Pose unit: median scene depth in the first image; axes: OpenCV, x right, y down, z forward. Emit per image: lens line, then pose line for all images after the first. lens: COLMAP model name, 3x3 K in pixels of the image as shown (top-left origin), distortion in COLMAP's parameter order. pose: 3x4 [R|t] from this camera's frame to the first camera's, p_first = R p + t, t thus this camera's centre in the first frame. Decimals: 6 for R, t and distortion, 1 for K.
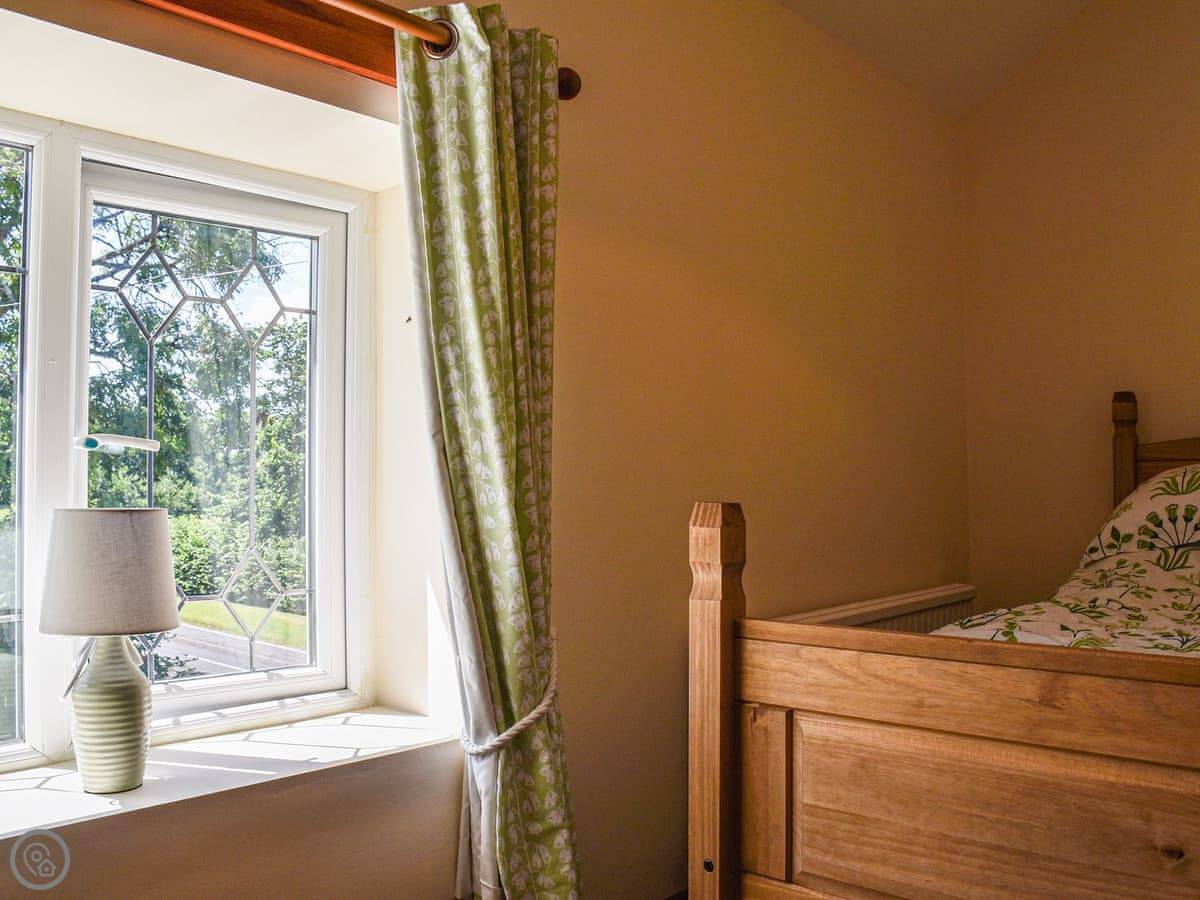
lens RADIAL K [[1034.4, 0, 659.7], [0, 1034.4, 473.0], [0, 0, 1]] dist [-0.124044, 0.073720]
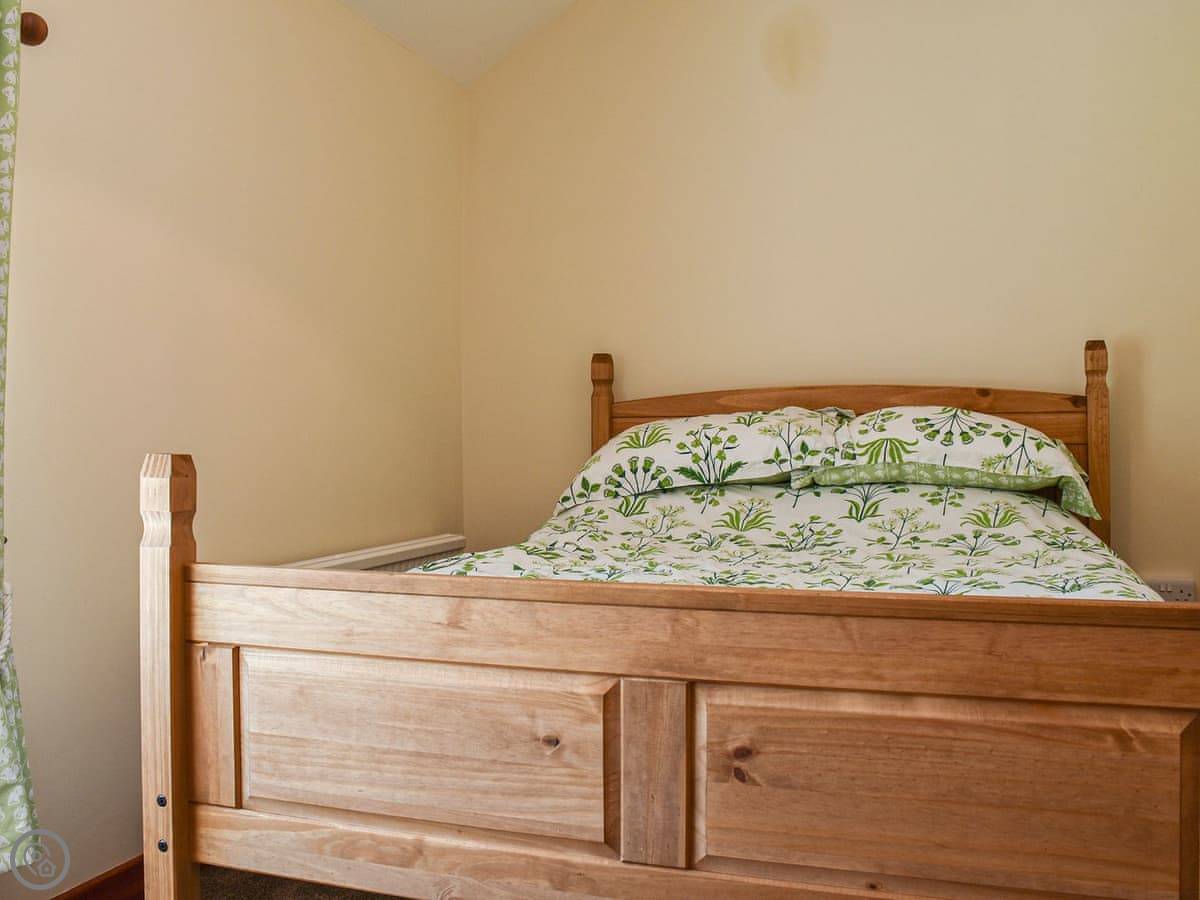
lens RADIAL K [[1078.4, 0, 603.4], [0, 1078.4, 429.3], [0, 0, 1]] dist [-0.117688, 0.057986]
pose [[0.928830, 0.002943, 0.370494, 0.070321], [-0.002984, 0.999995, -0.000463, 0.002808], [-0.370494, -0.000675, 0.928835, -0.167136]]
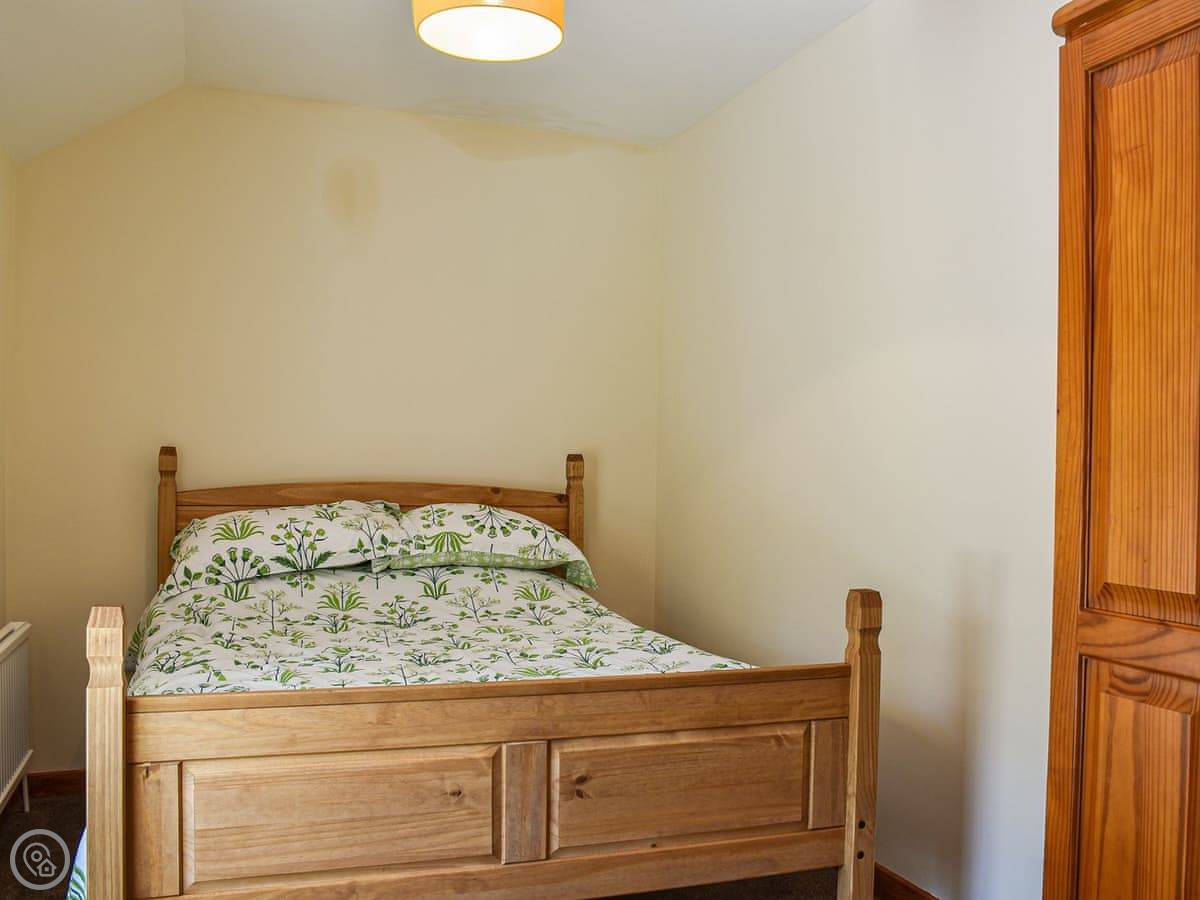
lens RADIAL K [[1078.4, 0, 603.8], [0, 1078.4, 445.7], [0, 0, 1]] dist [-0.117688, 0.057986]
pose [[0.504891, 0.025818, 0.862797, -0.749108], [-0.025093, 0.999569, -0.015226, -0.161711], [-0.862818, -0.013962, 0.505321, -0.132992]]
